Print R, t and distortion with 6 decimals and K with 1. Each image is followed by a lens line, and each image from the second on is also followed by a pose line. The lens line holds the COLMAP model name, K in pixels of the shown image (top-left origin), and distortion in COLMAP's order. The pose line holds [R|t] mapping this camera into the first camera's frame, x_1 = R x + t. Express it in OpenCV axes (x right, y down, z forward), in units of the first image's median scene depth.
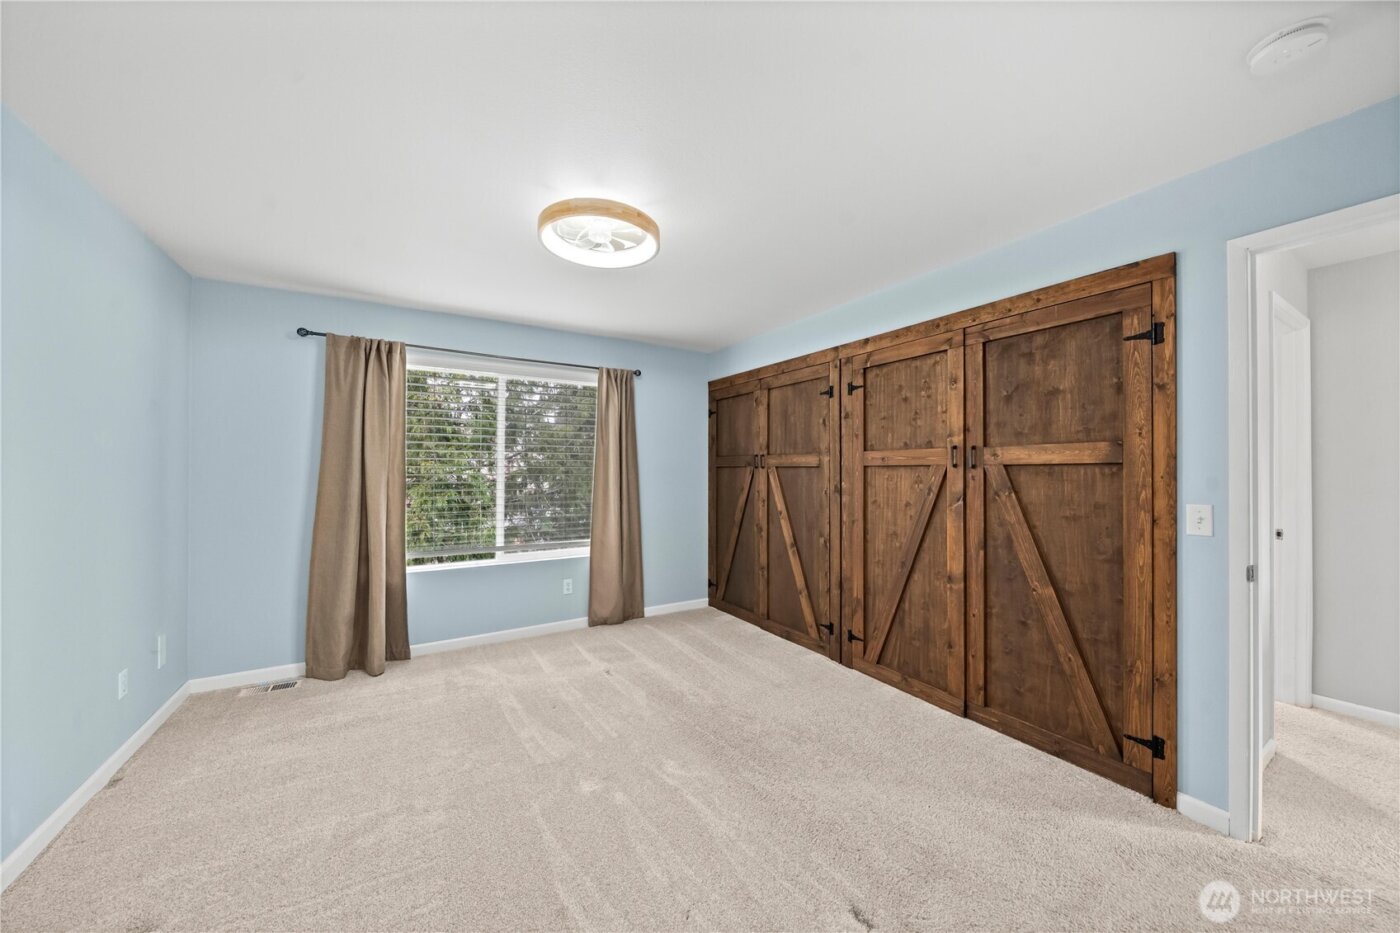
lens RADIAL K [[475.6, 0, 692.8], [0, 475.6, 467.1], [0, 0, 1]] dist [-0.002872, -0.000125]
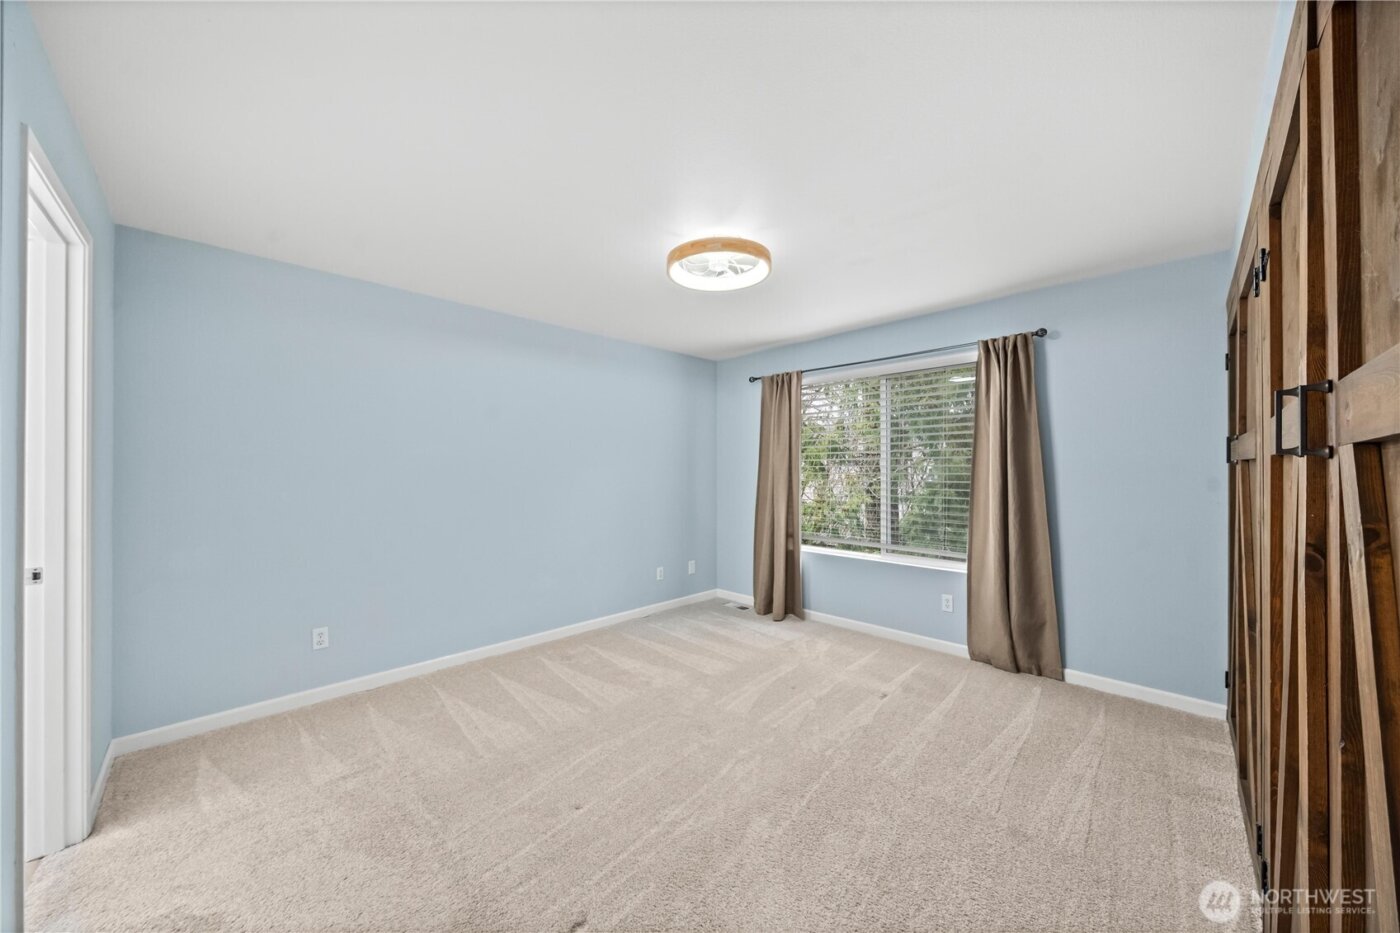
lens RADIAL K [[475.6, 0, 692.8], [0, 475.6, 467.1], [0, 0, 1]] dist [-0.002872, -0.000125]
pose [[0.255300, -0.006596, -0.966839, 0.567190], [0.012701, 0.999913, -0.003468, -0.001575], [0.966778, -0.011394, 0.255362, 0.401712]]
